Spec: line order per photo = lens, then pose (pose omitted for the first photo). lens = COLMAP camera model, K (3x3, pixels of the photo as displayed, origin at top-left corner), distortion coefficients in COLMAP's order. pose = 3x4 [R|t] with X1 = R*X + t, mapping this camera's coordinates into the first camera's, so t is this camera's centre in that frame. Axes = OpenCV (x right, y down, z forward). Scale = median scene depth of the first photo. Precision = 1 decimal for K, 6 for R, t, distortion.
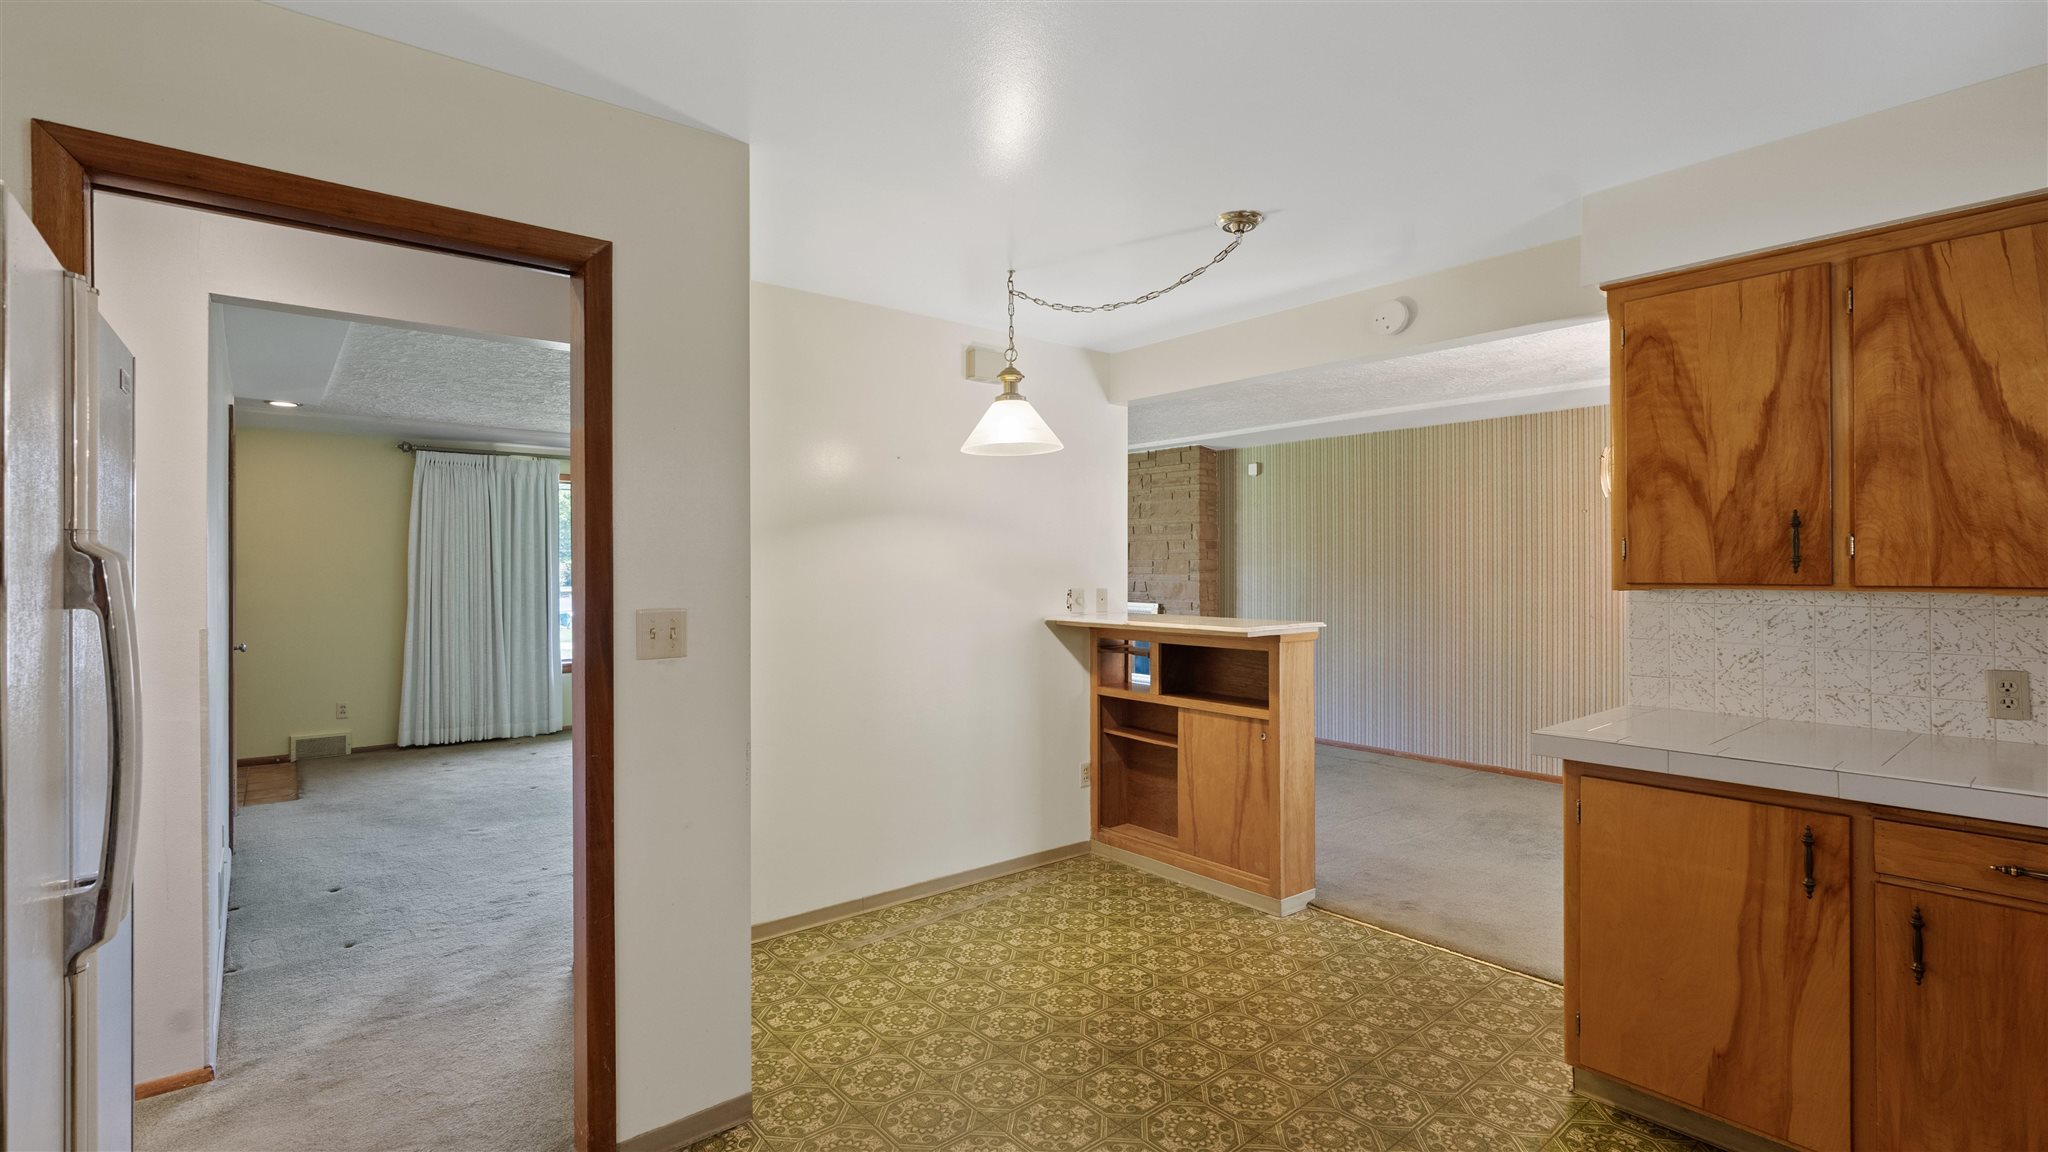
lens RADIAL K [[938.2, 0, 1021.2], [0, 938.2, 568.7], [0, 0, 1]] dist [-0.004789, 0.000794]
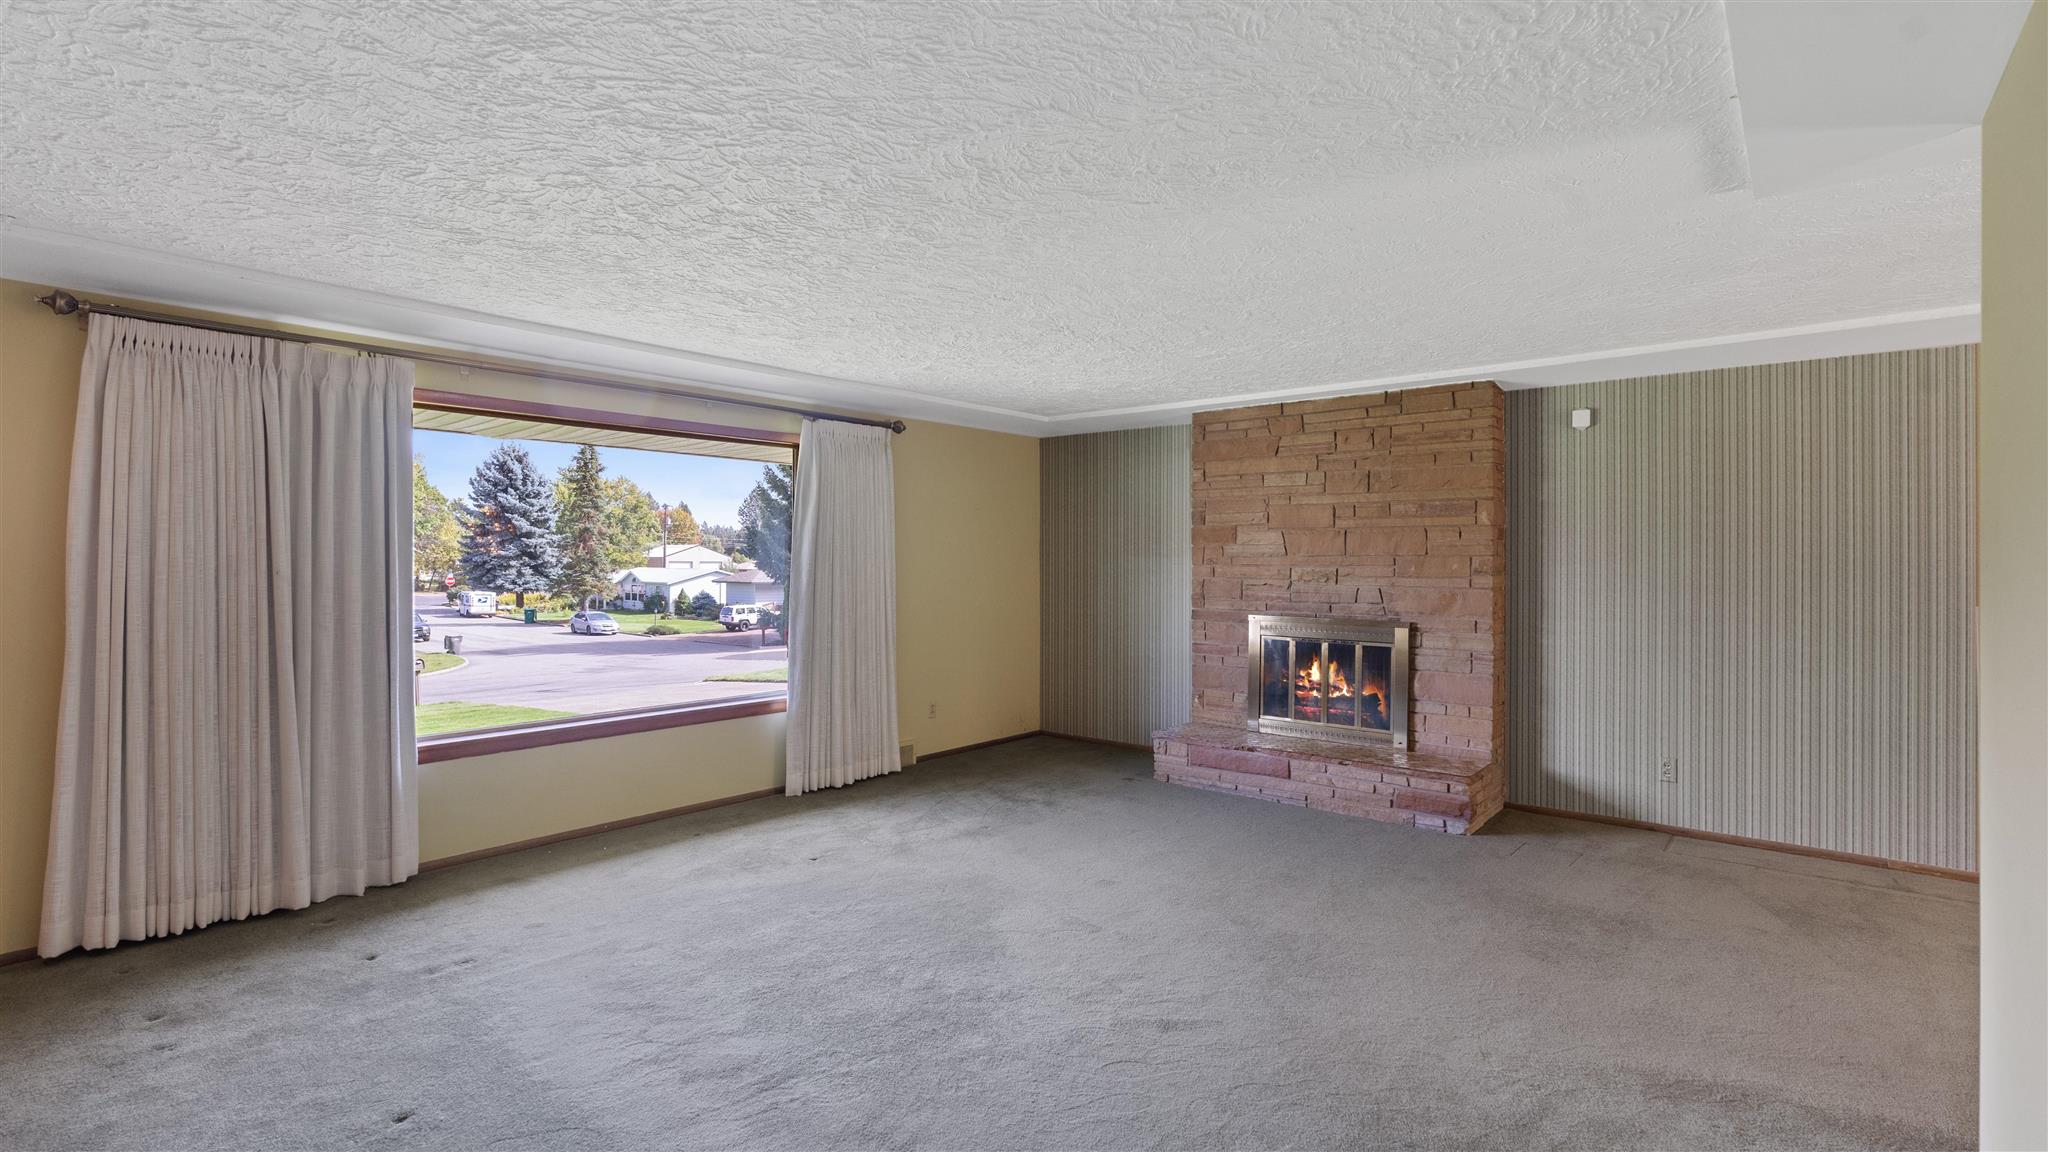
lens RADIAL K [[938.2, 0, 1028.9], [0, 938.2, 562.0], [0, 0, 1]] dist [-0.004789, 0.000794]
pose [[0.983052, 0.003128, 0.183301, -0.257116], [-0.003237, 0.999995, 0.000297, -0.004472], [-0.183299, -0.000885, 0.983057, 0.433600]]
